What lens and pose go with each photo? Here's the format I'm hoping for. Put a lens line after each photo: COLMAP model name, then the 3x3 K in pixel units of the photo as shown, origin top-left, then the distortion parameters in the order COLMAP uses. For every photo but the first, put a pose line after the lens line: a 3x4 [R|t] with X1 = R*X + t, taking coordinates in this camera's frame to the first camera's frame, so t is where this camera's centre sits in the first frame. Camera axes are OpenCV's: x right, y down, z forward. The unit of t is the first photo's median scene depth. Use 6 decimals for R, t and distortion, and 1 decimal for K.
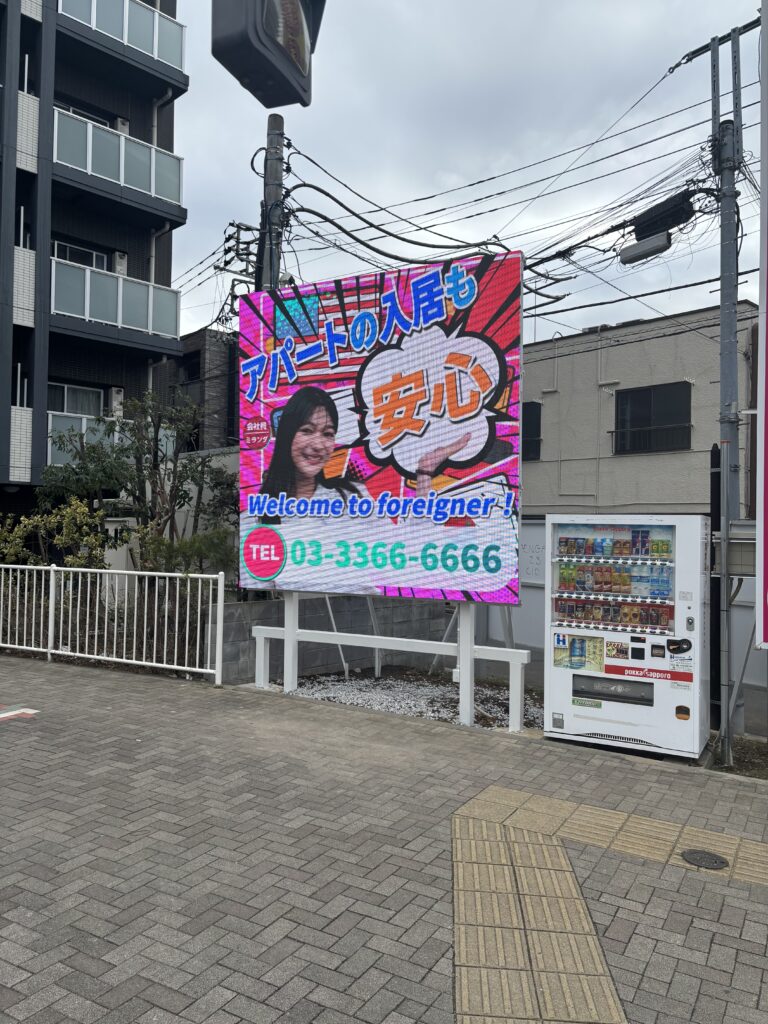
lens RADIAL K [[780.2, 0, 384.0], [0, 780.2, 512.0], [0, 0, 1]] dist [0.043344, -0.035810]
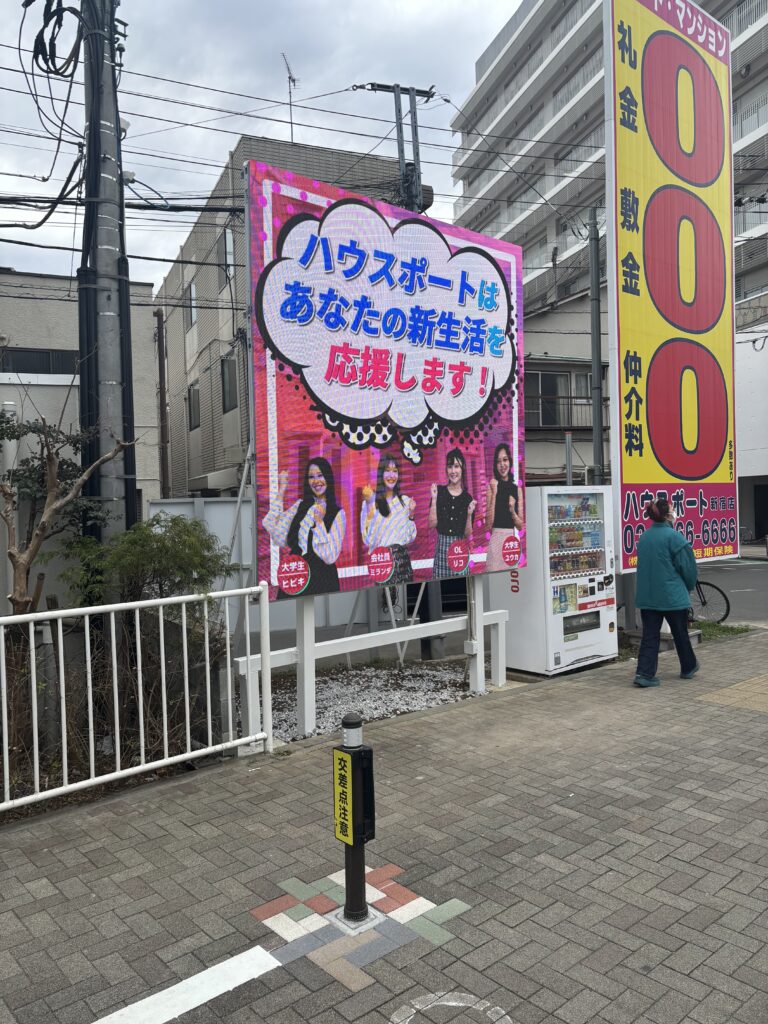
lens RADIAL K [[780.2, 0, 384.0], [0, 780.2, 512.0], [0, 0, 1]] dist [0.043344, -0.035810]
pose [[0.323028, -0.037584, 0.945643, -1.023343], [0.014749, 0.999290, 0.034678, -0.003065], [-0.946274, 0.002746, 0.323353, 0.897449]]
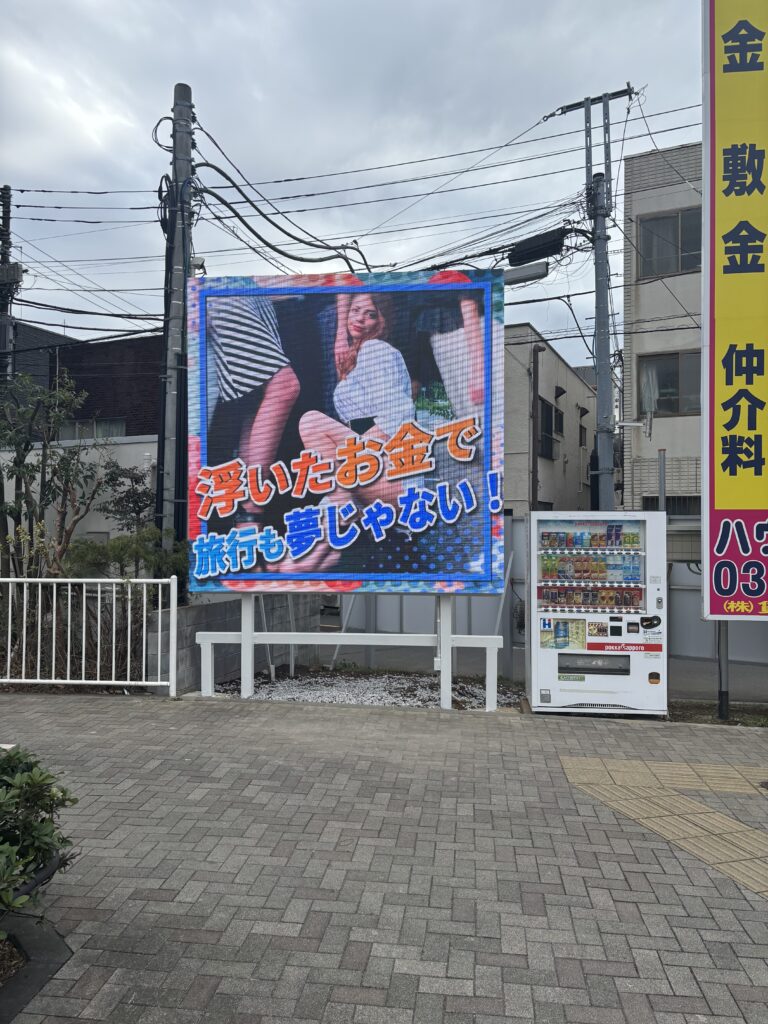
lens RADIAL K [[783.7, 0, 378.3], [0, 783.7, 515.8], [0, 0, 1]] dist [0.029783, -0.000231]
pose [[0.921589, -0.007624, 0.388092, -0.447403], [0.003827, 0.999937, 0.010555, -0.003688], [-0.388148, -0.008242, 0.921560, 0.064160]]
